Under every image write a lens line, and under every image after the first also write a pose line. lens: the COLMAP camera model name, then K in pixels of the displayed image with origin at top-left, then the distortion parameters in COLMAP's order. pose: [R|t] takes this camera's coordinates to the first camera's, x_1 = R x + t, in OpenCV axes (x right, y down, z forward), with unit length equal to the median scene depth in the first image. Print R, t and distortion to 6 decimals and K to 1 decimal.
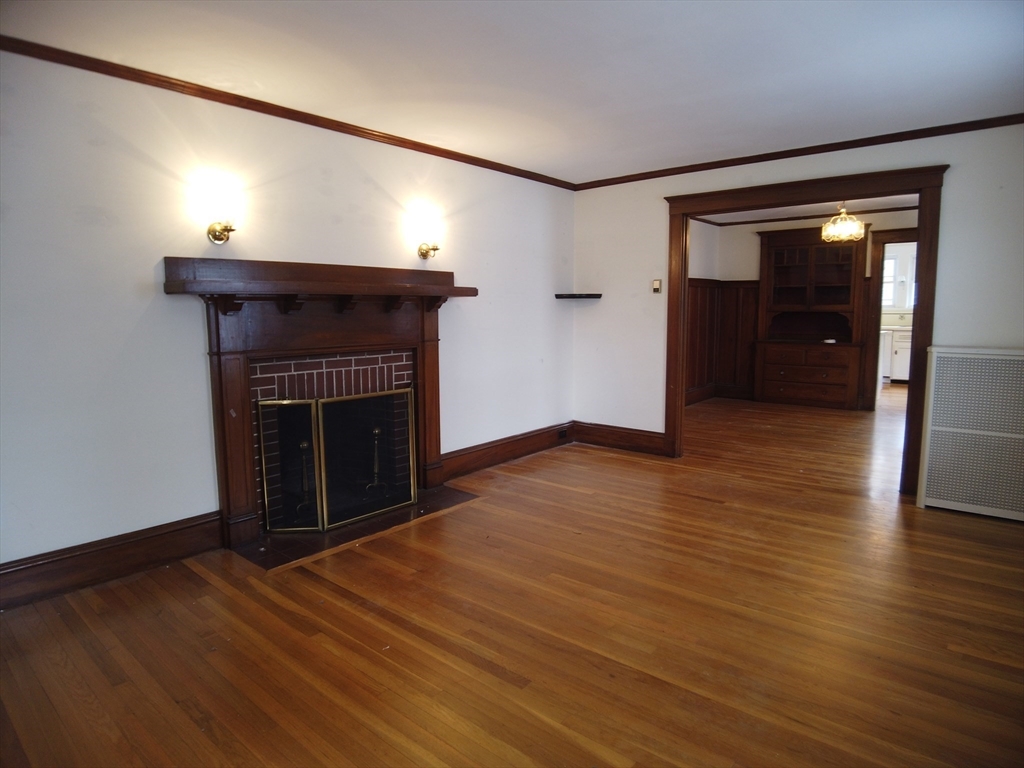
lens RADIAL K [[601.7, 0, 510.3], [0, 601.7, 378.6], [0, 0, 1]] dist [-0.045105, -0.001767]
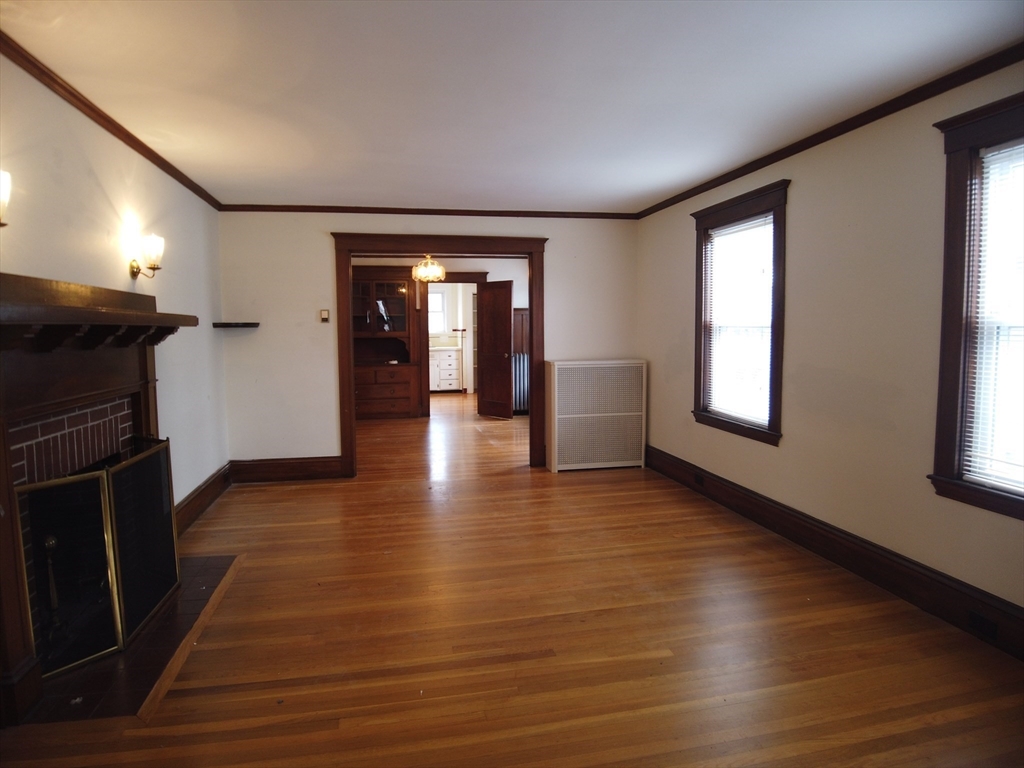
lens RADIAL K [[601.7, 0, 510.3], [0, 601.7, 378.6], [0, 0, 1]] dist [-0.045105, -0.001767]
pose [[0.613792, -0.062197, 0.787014, -0.453644], [0.094037, 0.995554, 0.005339, -0.025522], [-0.783847, 0.070731, 0.616912, 0.136101]]
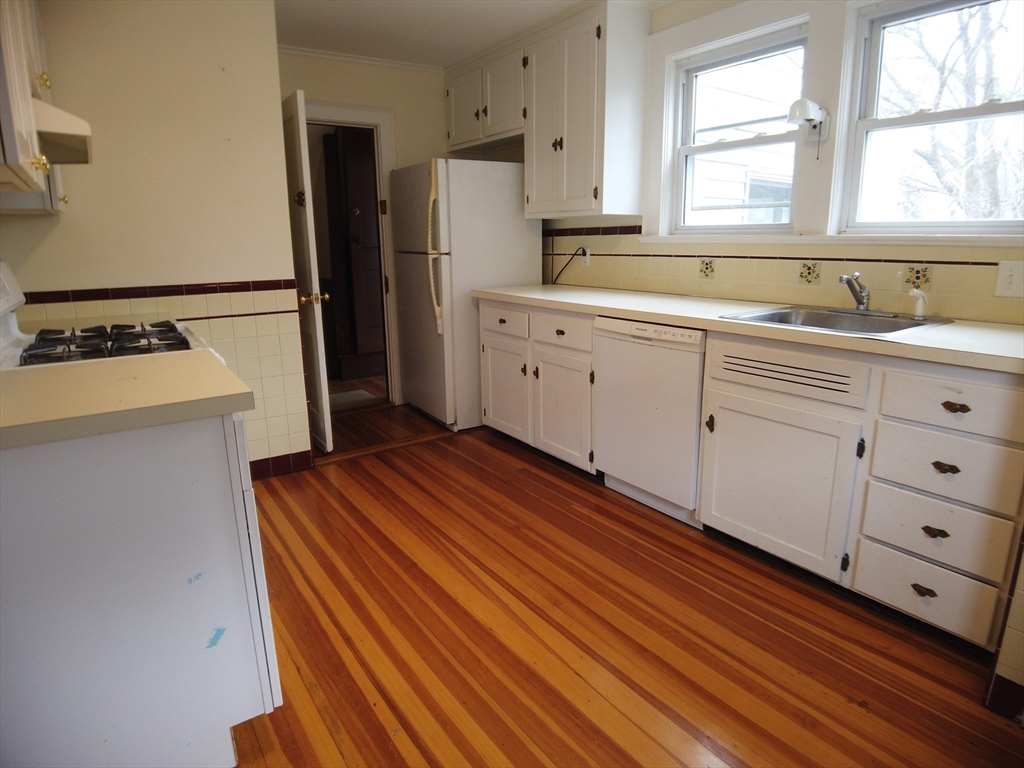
lens RADIAL K [[601.7, 0, 510.3], [0, 601.7, 378.6], [0, 0, 1]] dist [-0.045105, -0.001767]
pose [[0.967283, 0.056344, -0.247362, 1.402254], [-0.026706, 0.992223, 0.121578, -0.199935], [0.252288, -0.110995, 0.961265, 1.647314]]
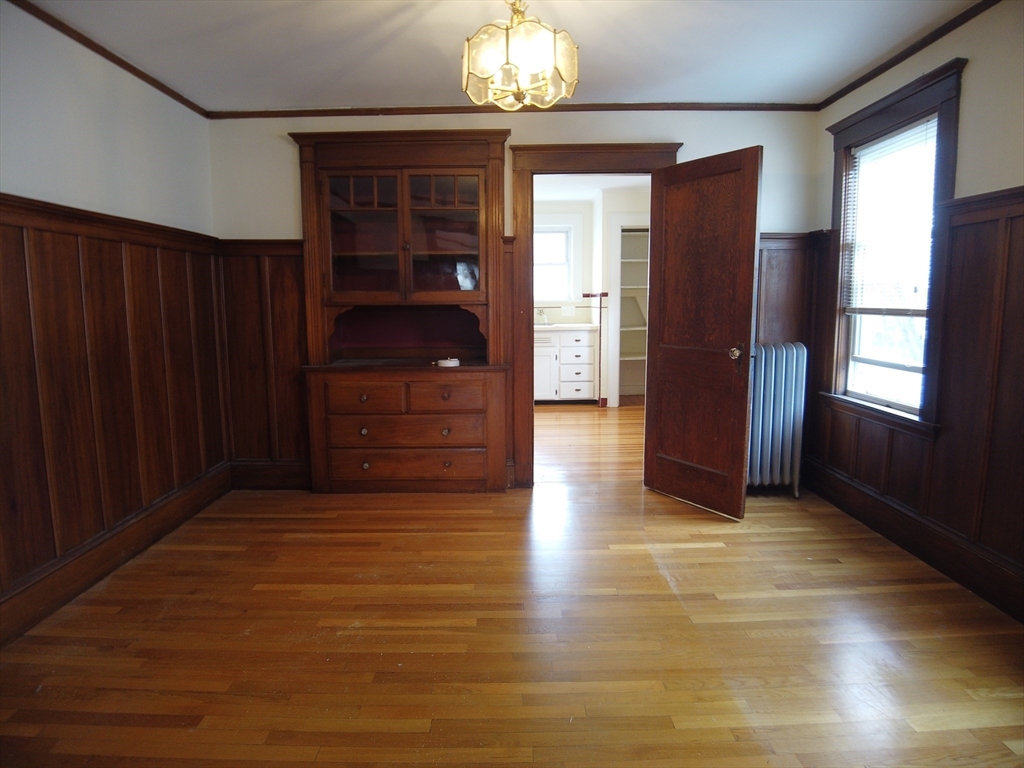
lens RADIAL K [[601.7, 0, 510.3], [0, 601.7, 378.6], [0, 0, 1]] dist [-0.045105, -0.001767]
pose [[0.761615, -0.079690, 0.643112, 0.423869], [0.077492, 0.996489, 0.031707, -0.105892], [-0.643380, 0.025687, 0.765116, 0.985154]]
